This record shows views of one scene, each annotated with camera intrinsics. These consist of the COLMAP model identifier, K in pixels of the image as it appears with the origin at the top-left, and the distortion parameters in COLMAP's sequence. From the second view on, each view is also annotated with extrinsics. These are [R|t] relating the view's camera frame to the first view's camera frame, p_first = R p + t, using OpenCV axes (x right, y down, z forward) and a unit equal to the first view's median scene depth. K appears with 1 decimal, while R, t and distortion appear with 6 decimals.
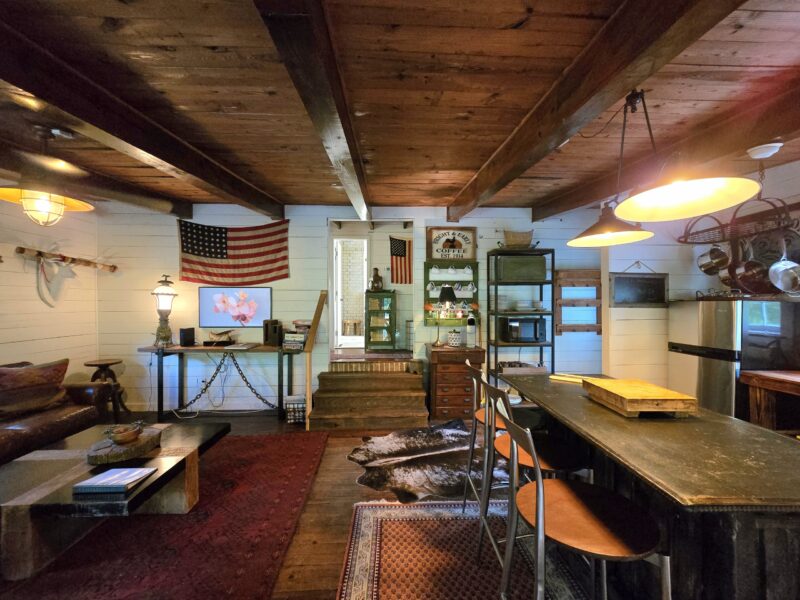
lens RADIAL K [[335.1, 0, 402.5], [0, 335.1, 301.5], [0, 0, 1]] dist [-0.004360, -0.000204]
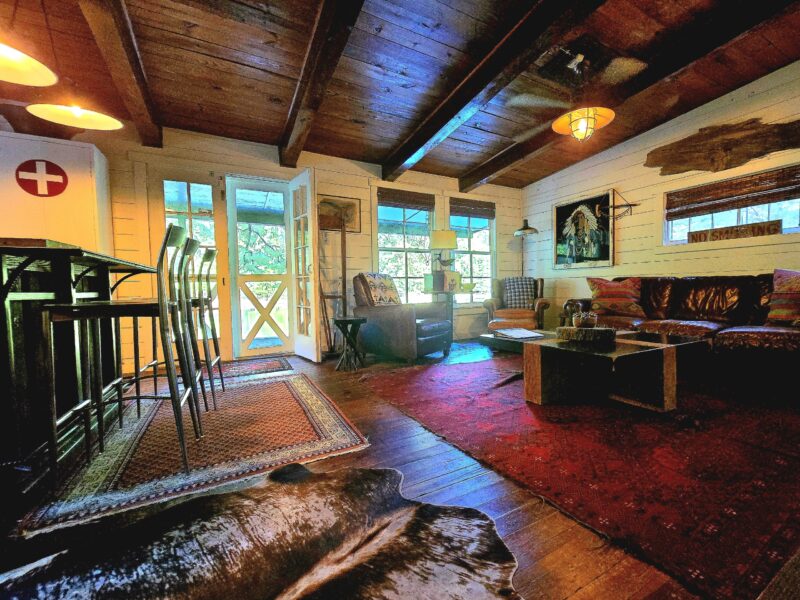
lens RADIAL K [[335.1, 0, 420.2], [0, 335.1, 301.0], [0, 0, 1]] dist [-0.004360, -0.000204]
pose [[-0.889699, 0.036099, -0.455118, 0.060021], [0.014188, 0.998574, 0.051468, 0.246075], [0.456327, 0.039333, -0.888942, 1.465804]]
